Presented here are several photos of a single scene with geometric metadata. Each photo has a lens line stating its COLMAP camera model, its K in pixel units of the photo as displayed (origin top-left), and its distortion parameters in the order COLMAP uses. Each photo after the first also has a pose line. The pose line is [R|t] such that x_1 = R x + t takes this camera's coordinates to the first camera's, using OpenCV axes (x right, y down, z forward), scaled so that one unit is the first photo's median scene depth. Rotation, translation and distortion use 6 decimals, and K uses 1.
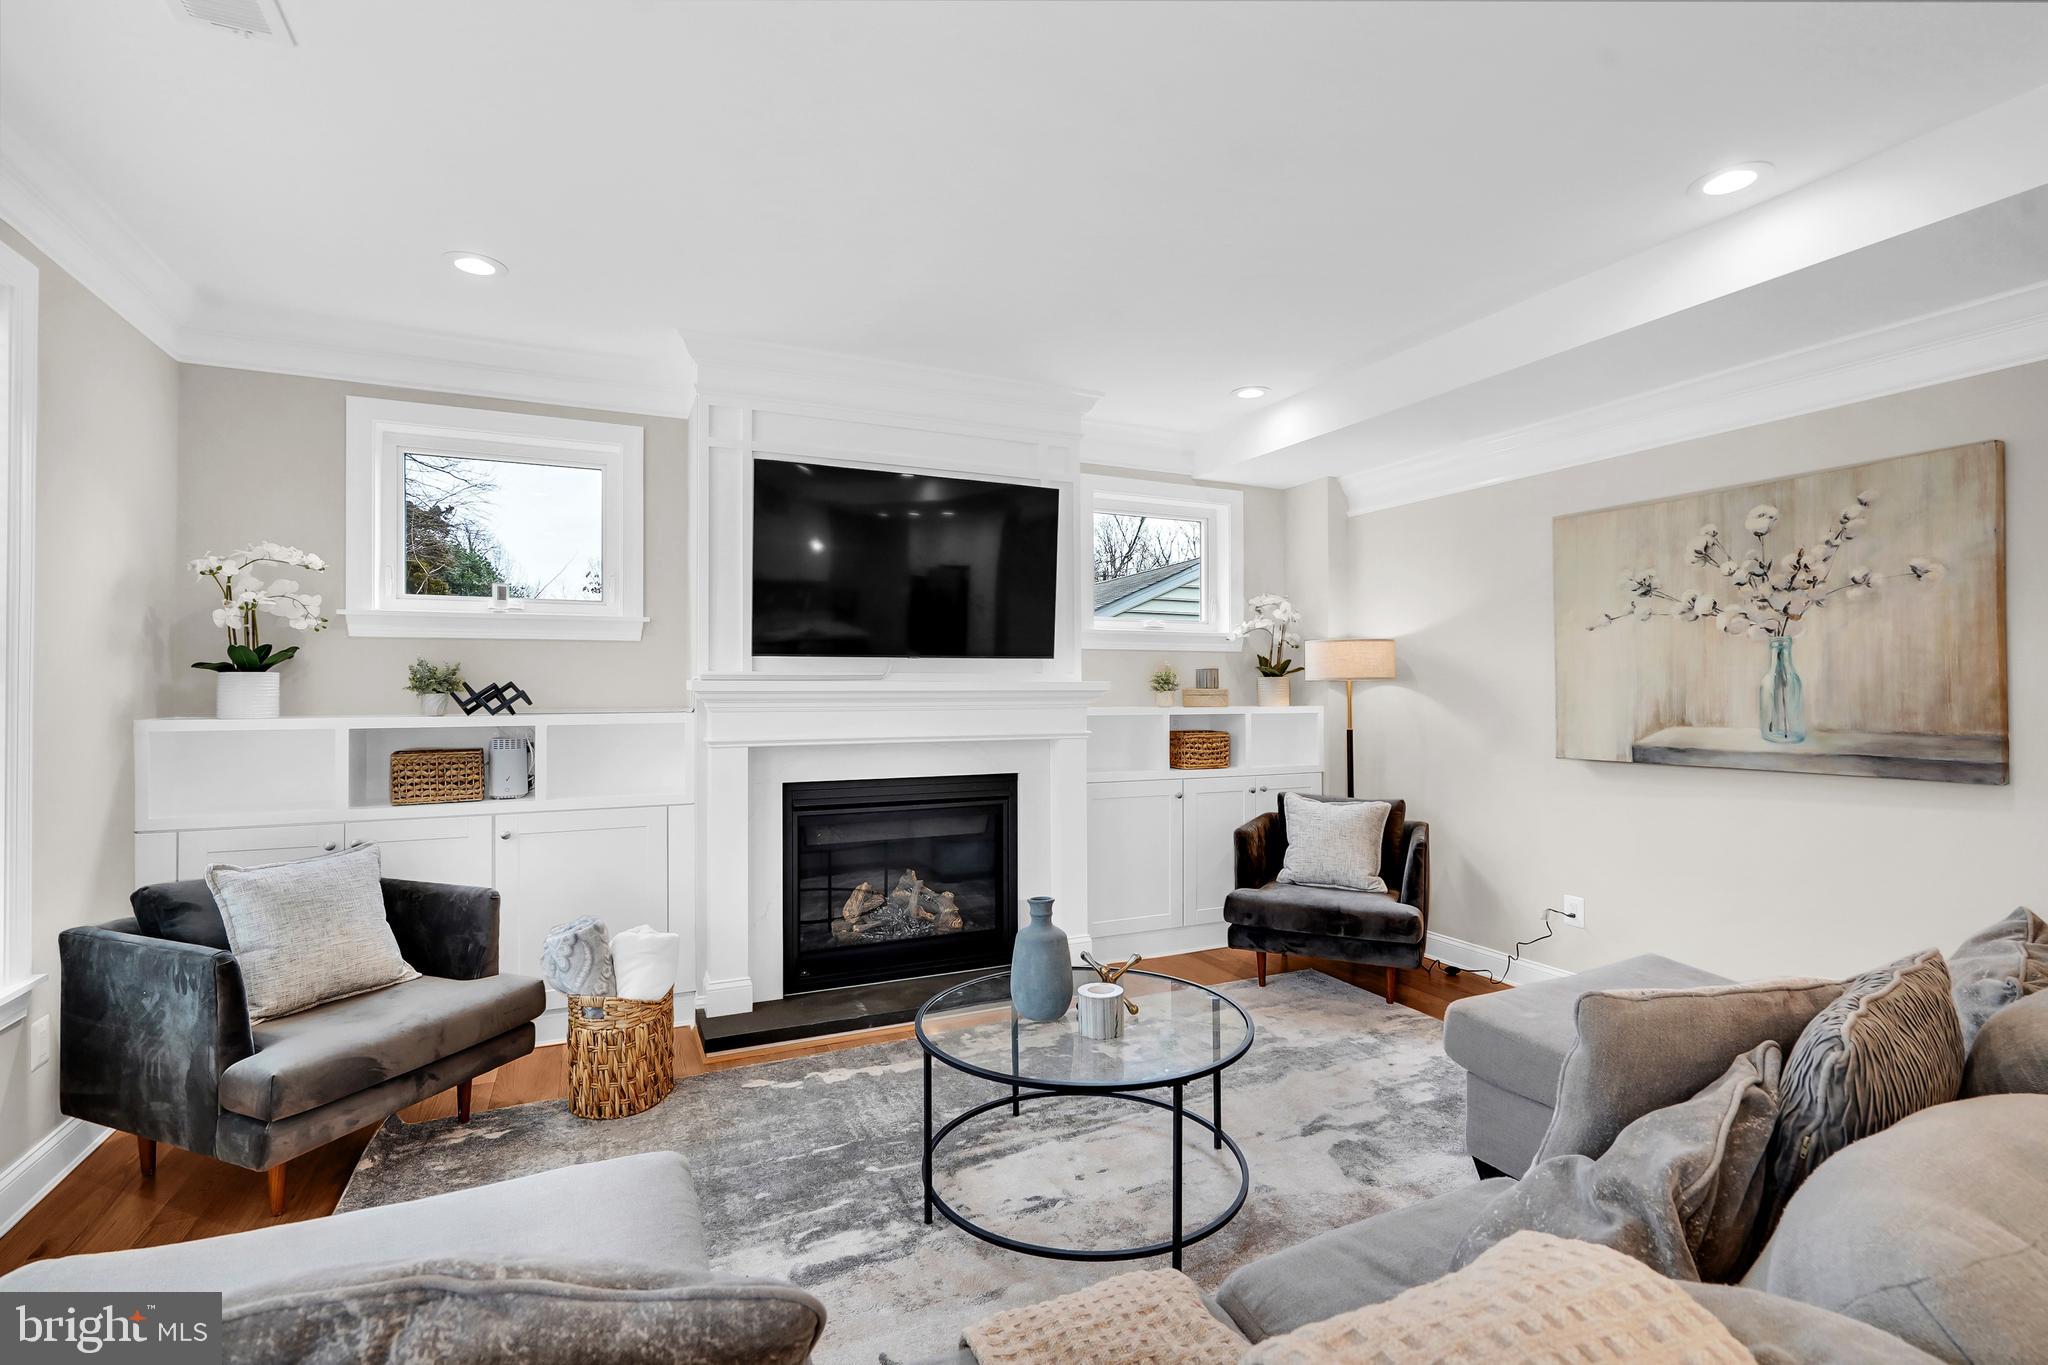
lens RADIAL K [[930.5, 0, 1024.0], [0, 930.5, 682.5], [0, 0, 1]] dist [-0.001641, -0.000464]
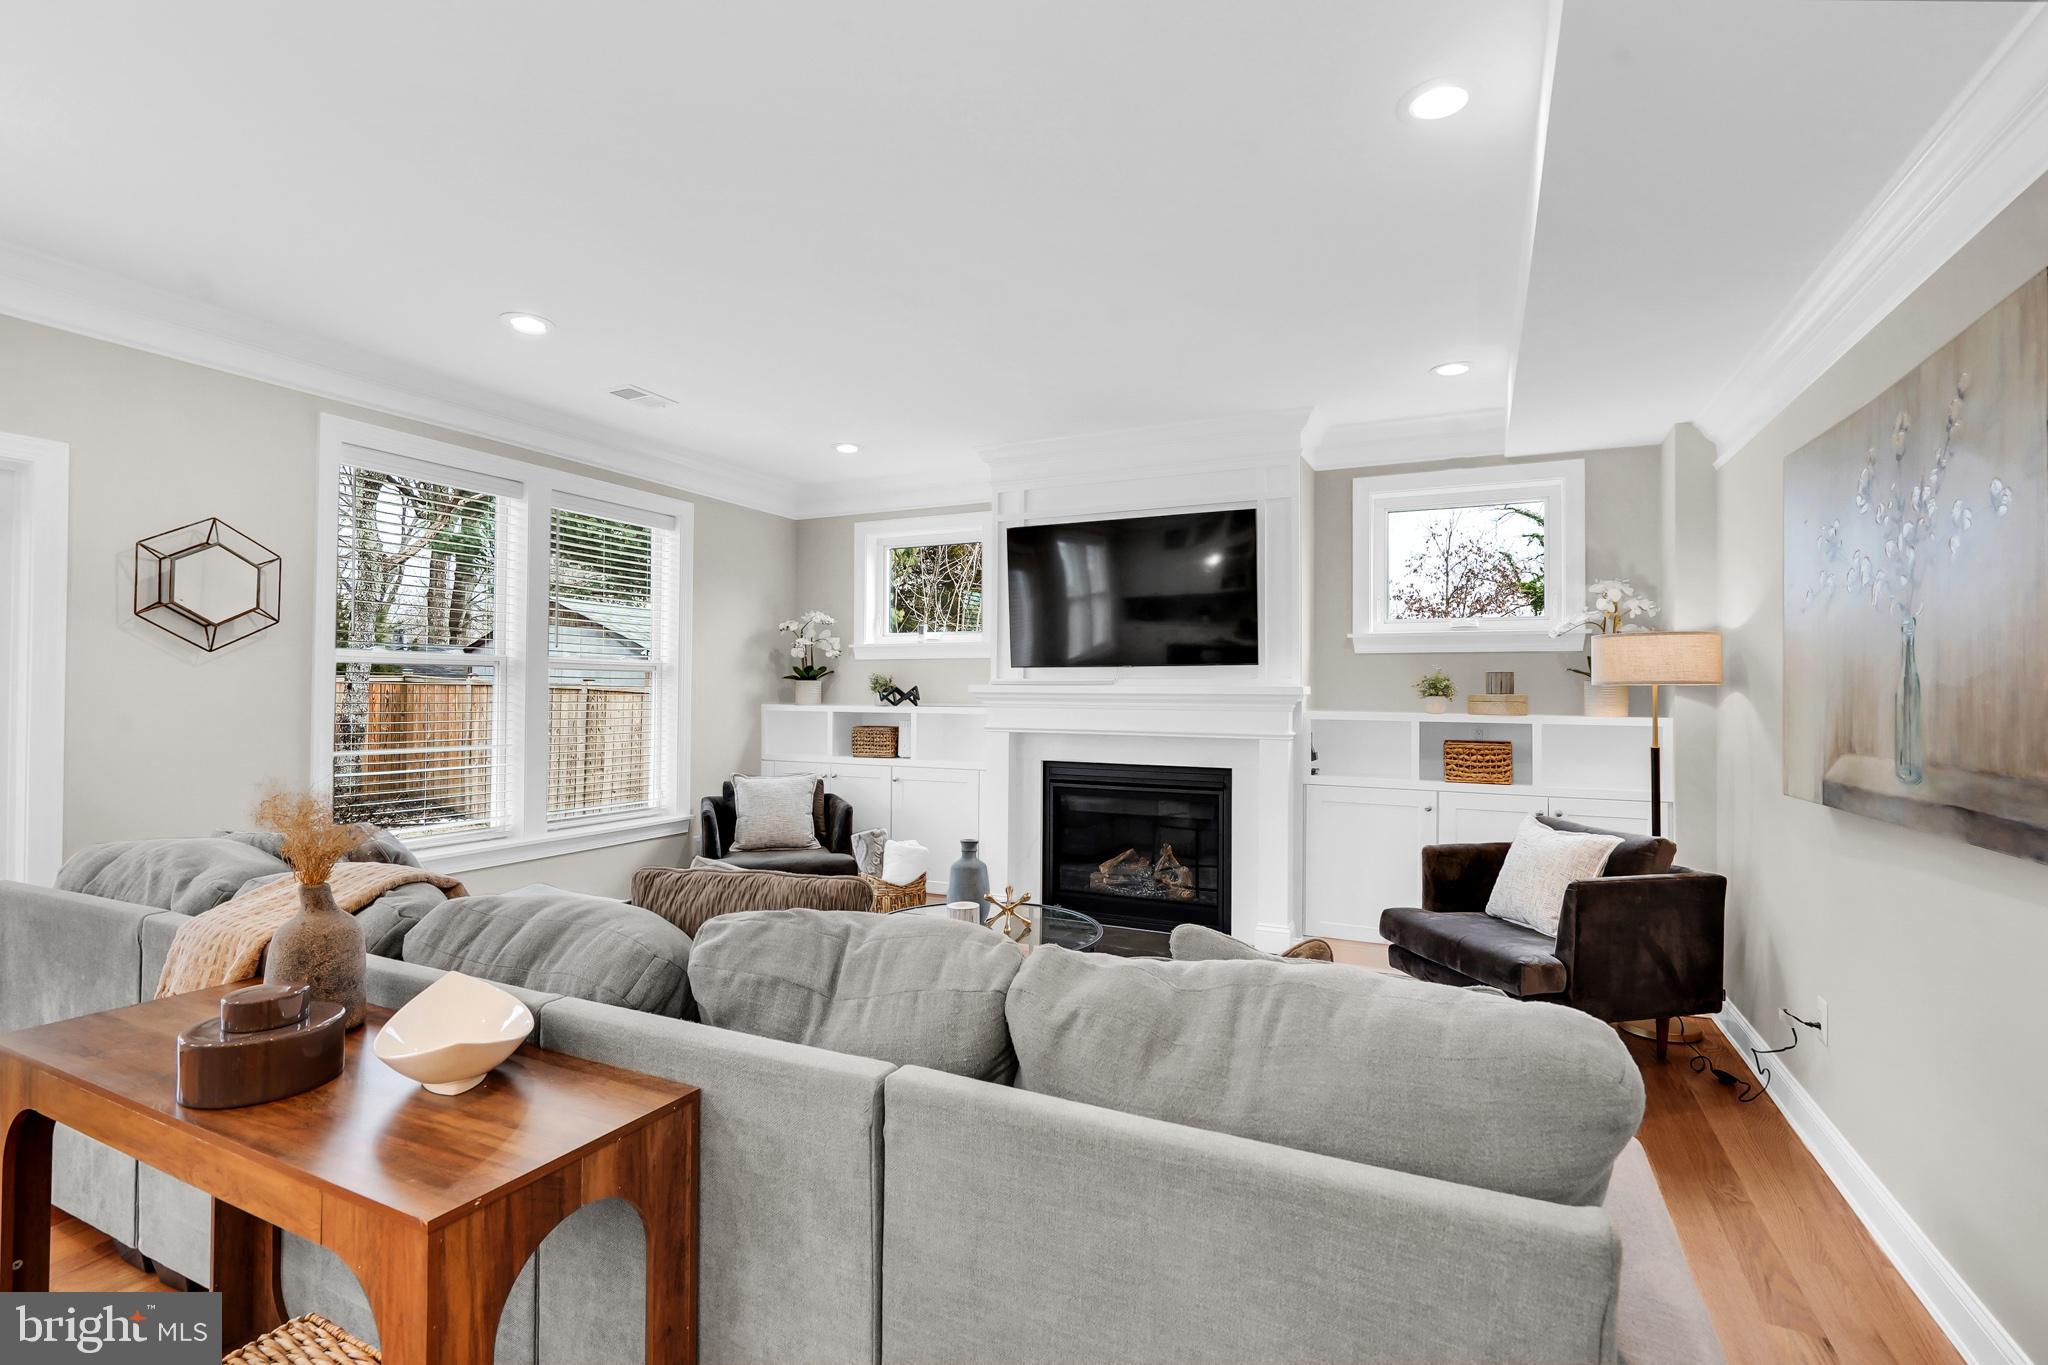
lens RADIAL K [[930.5, 0, 1024.0], [0, 930.5, 682.5], [0, 0, 1]] dist [-0.001641, -0.000464]
pose [[0.641592, -0.002075, -0.767043, 0.785095], [-0.003378, 0.999979, -0.005531, 0.001619], [0.767039, 0.006140, 0.641571, 0.108985]]
